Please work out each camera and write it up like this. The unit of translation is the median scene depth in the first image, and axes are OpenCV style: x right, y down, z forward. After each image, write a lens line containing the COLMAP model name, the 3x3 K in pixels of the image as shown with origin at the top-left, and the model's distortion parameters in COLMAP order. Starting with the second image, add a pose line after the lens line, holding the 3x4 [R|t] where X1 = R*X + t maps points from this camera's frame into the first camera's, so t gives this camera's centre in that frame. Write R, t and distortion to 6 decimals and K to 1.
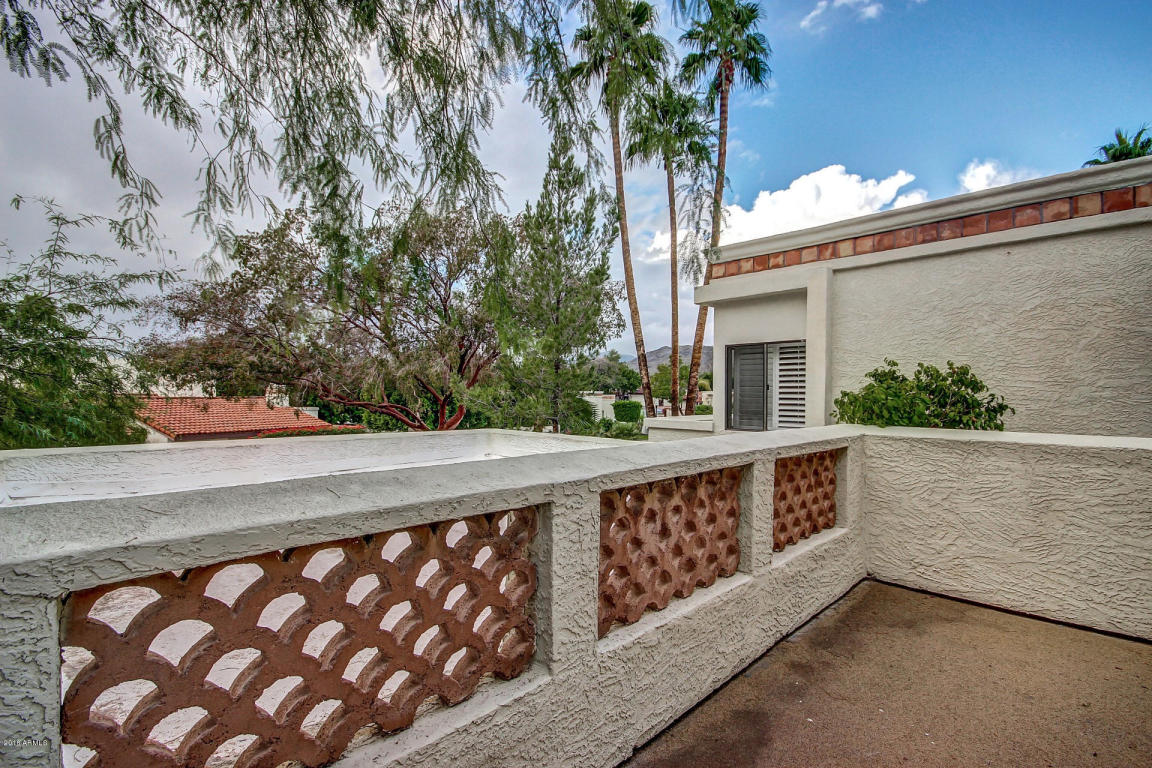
lens RADIAL K [[542.0, 0, 578.0], [0, 542.0, 385.7], [0, 0, 1]] dist [0.001217, -0.002522]
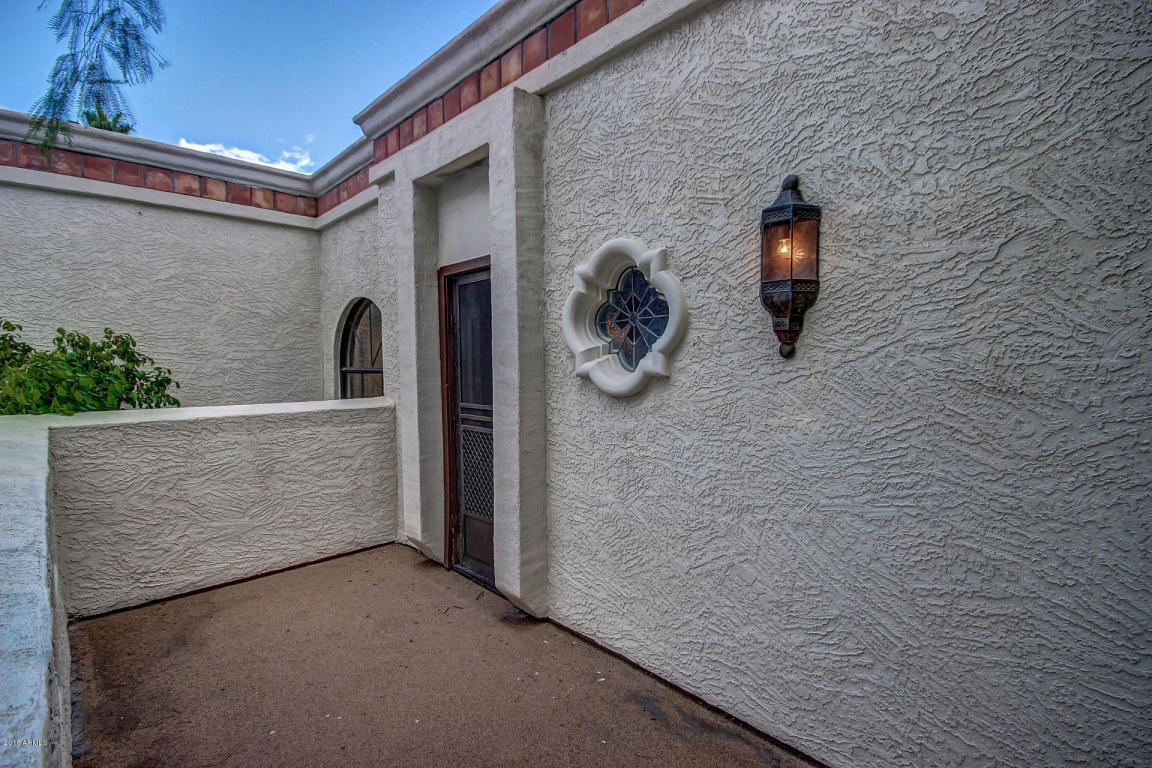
lens RADIAL K [[542.0, 0, 580.5], [0, 542.0, 389.1], [0, 0, 1]] dist [0.001217, -0.002522]
pose [[-0.004091, -0.055864, 0.998430, -0.162521], [-0.009212, 0.998398, 0.055824, -0.005671], [-0.999949, -0.008969, -0.004600, 0.286949]]
